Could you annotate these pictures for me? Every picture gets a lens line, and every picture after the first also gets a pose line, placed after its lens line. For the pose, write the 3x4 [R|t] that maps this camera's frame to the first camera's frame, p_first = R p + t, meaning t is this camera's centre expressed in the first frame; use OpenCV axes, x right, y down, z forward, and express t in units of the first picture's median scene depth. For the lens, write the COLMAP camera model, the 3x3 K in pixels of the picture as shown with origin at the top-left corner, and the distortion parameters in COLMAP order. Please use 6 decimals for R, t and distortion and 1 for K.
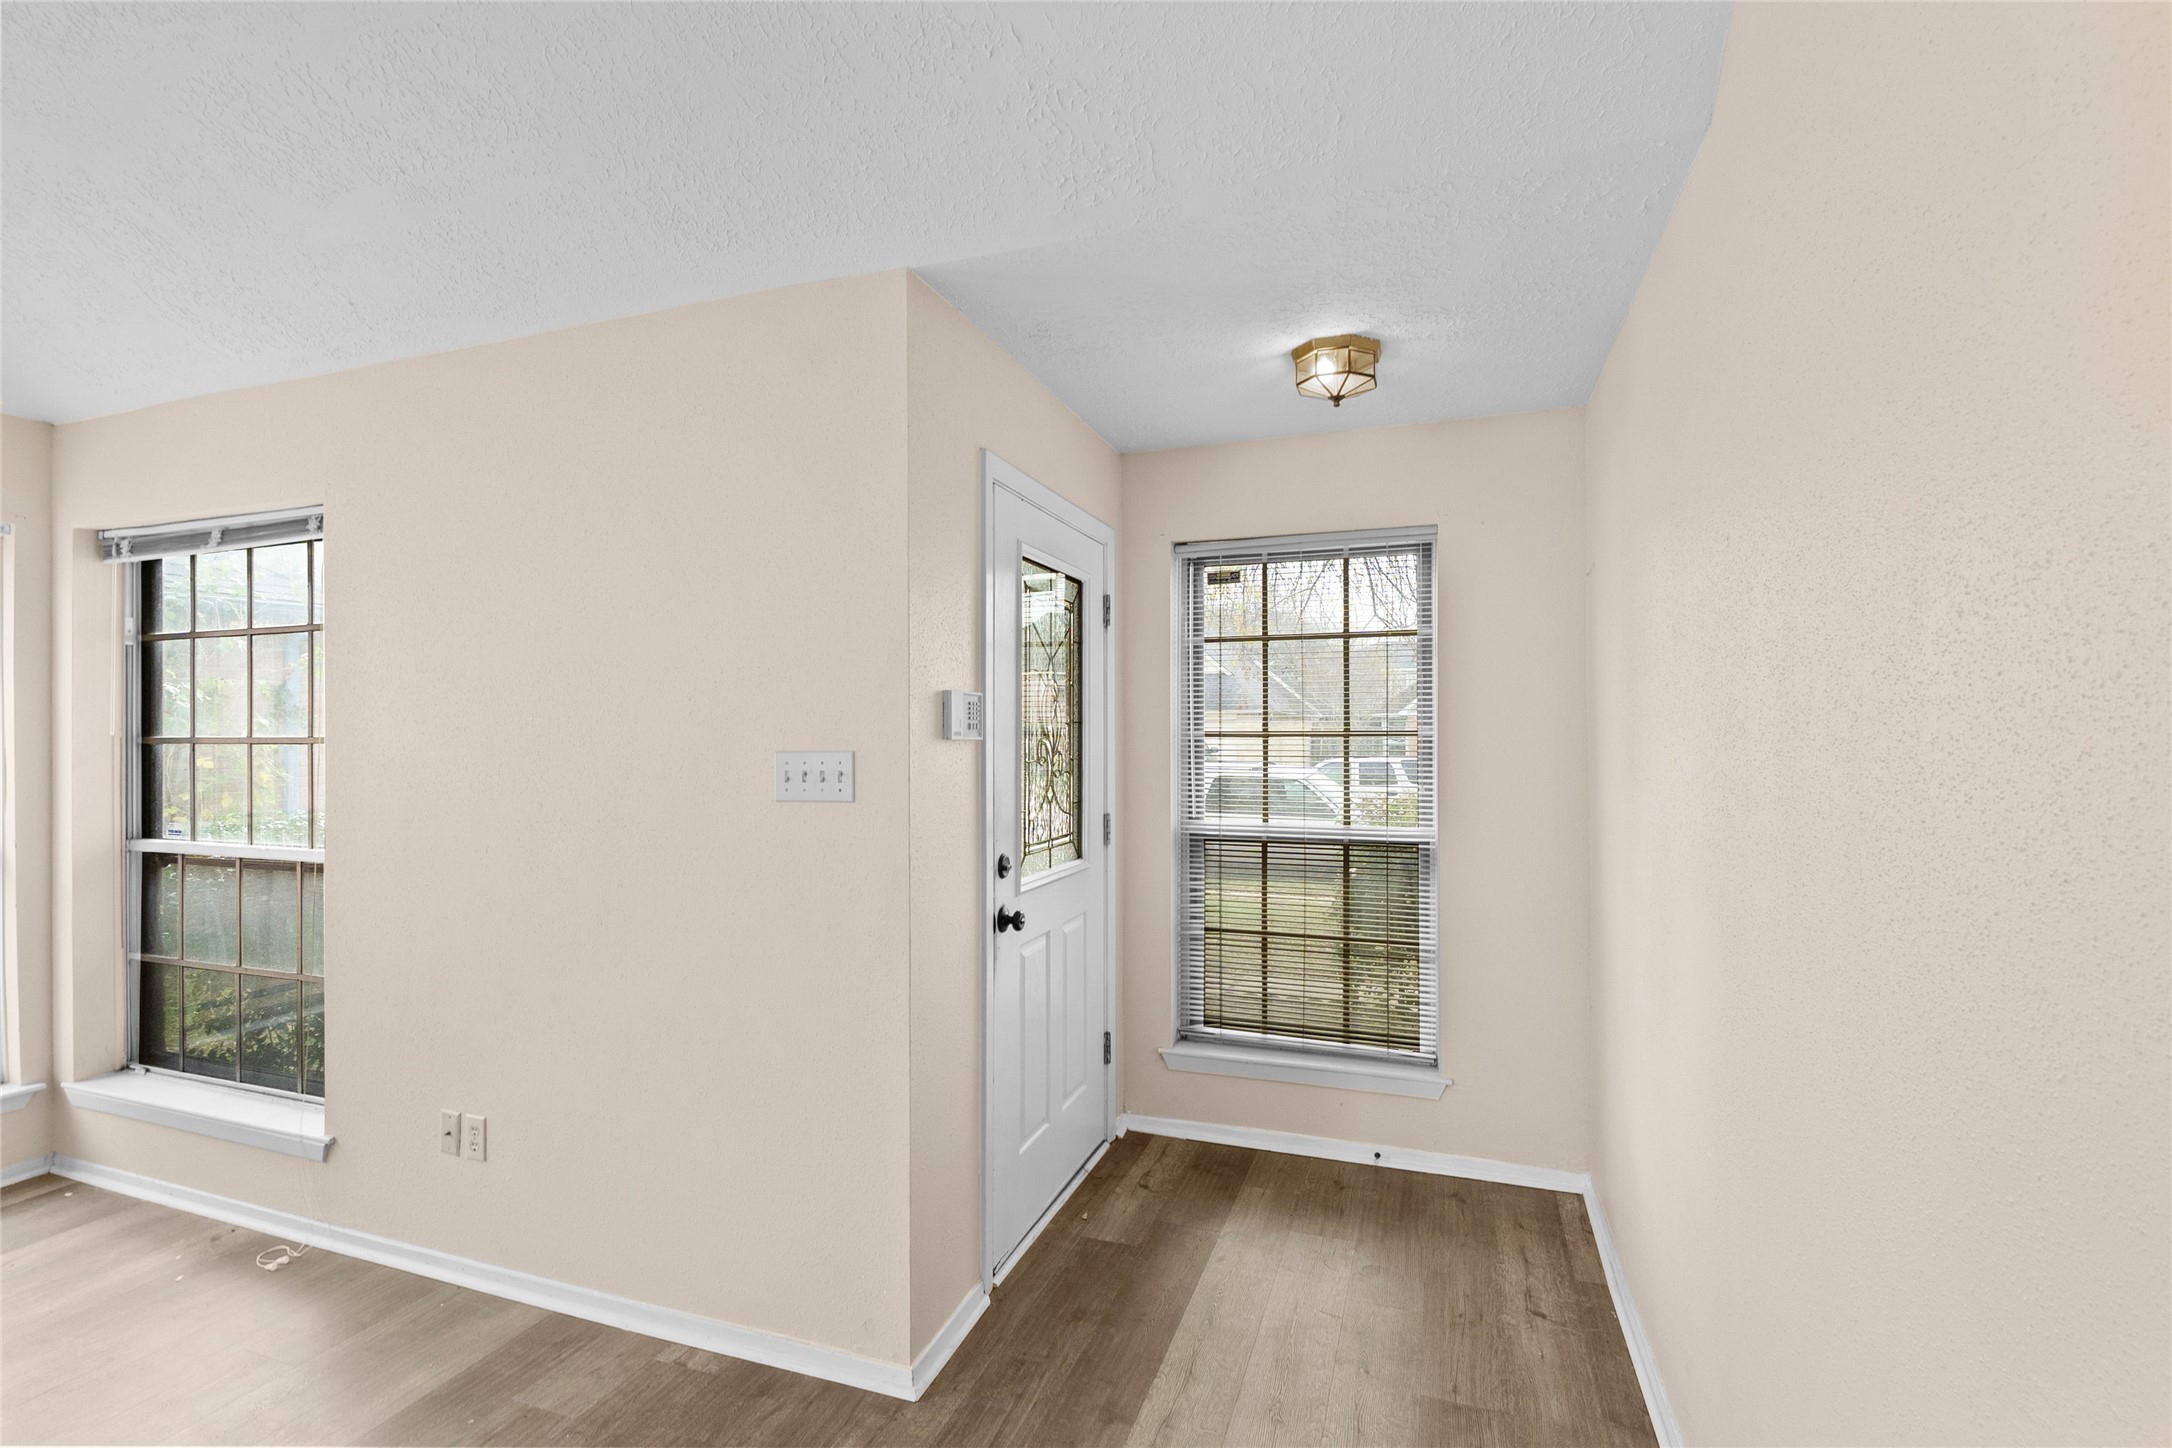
lens RADIAL K [[1003.1, 0, 1072.7], [0, 1003.1, 722.0], [0, 0, 1]] dist [-0.002369, 0.000517]
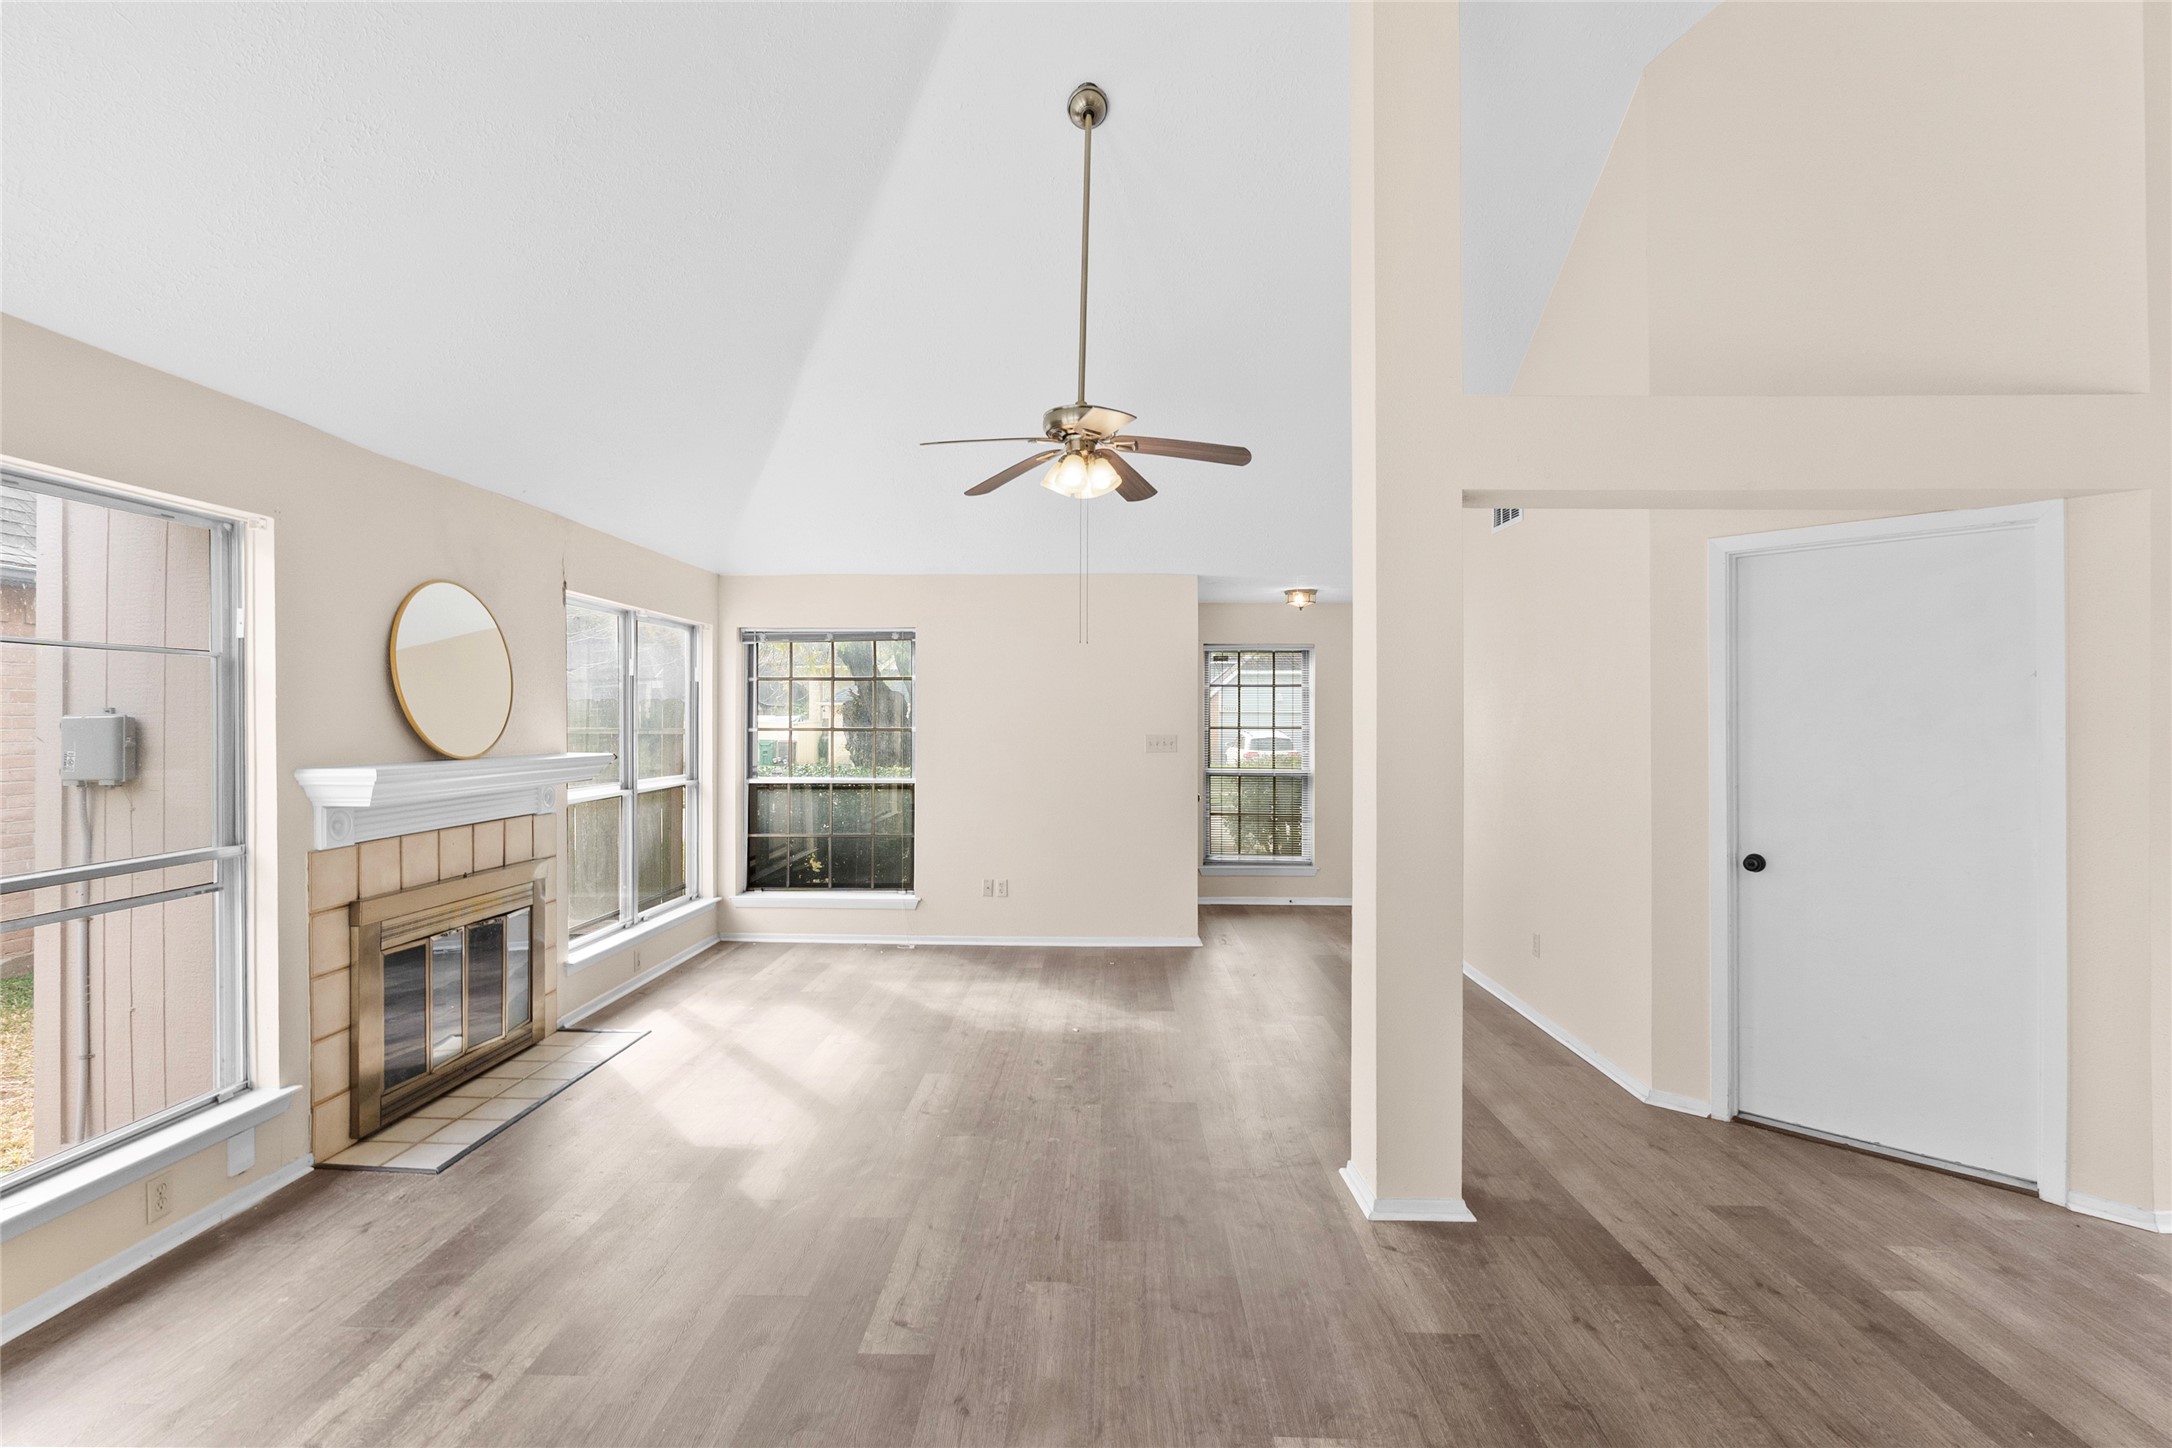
lens RADIAL K [[1010.0, 0, 1073.0], [0, 1010.0, 709.5], [0, 0, 1]] dist [-0.001454, 0.000019]
pose [[0.949616, 0.009683, 0.313265, -0.952240], [-0.008389, 0.999950, -0.005477, -0.016844], [-0.313302, 0.002573, 0.949650, -1.147521]]
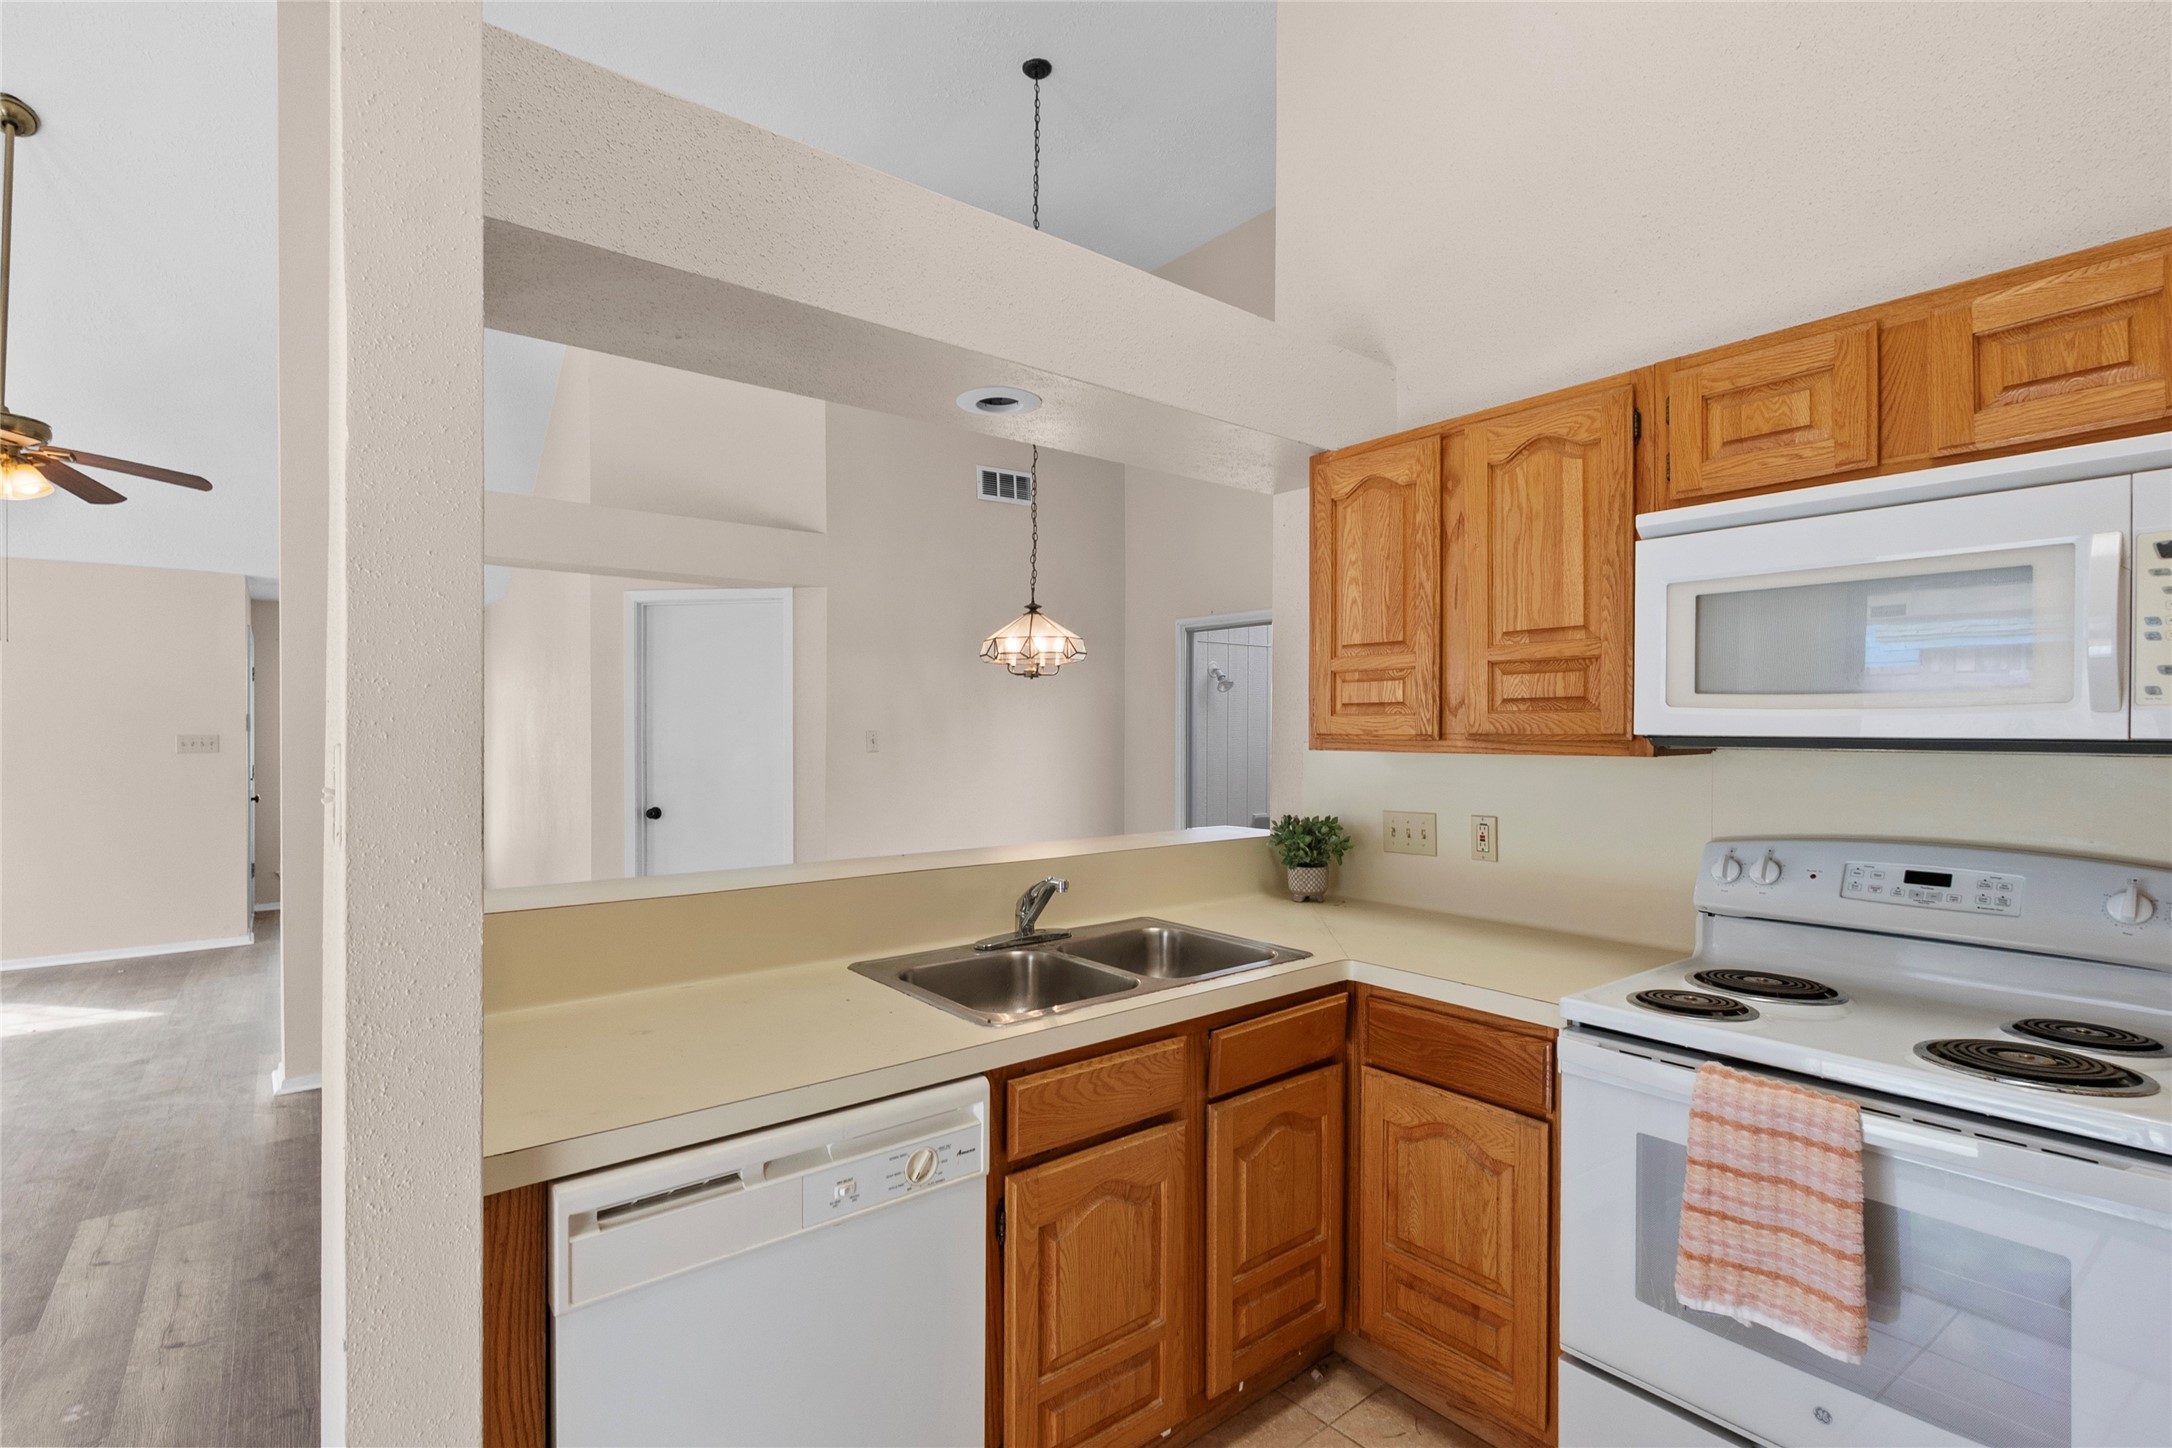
lens RADIAL K [[1009.0, 0, 1082.3], [0, 1009.0, 730.9], [0, 0, 1]] dist [-0.000651, 0.000412]
pose [[0.528767, -0.000254, 0.848767, -0.918106], [-0.007146, 0.999963, 0.004752, -0.007488], [-0.848737, -0.008578, 0.528746, -1.775125]]
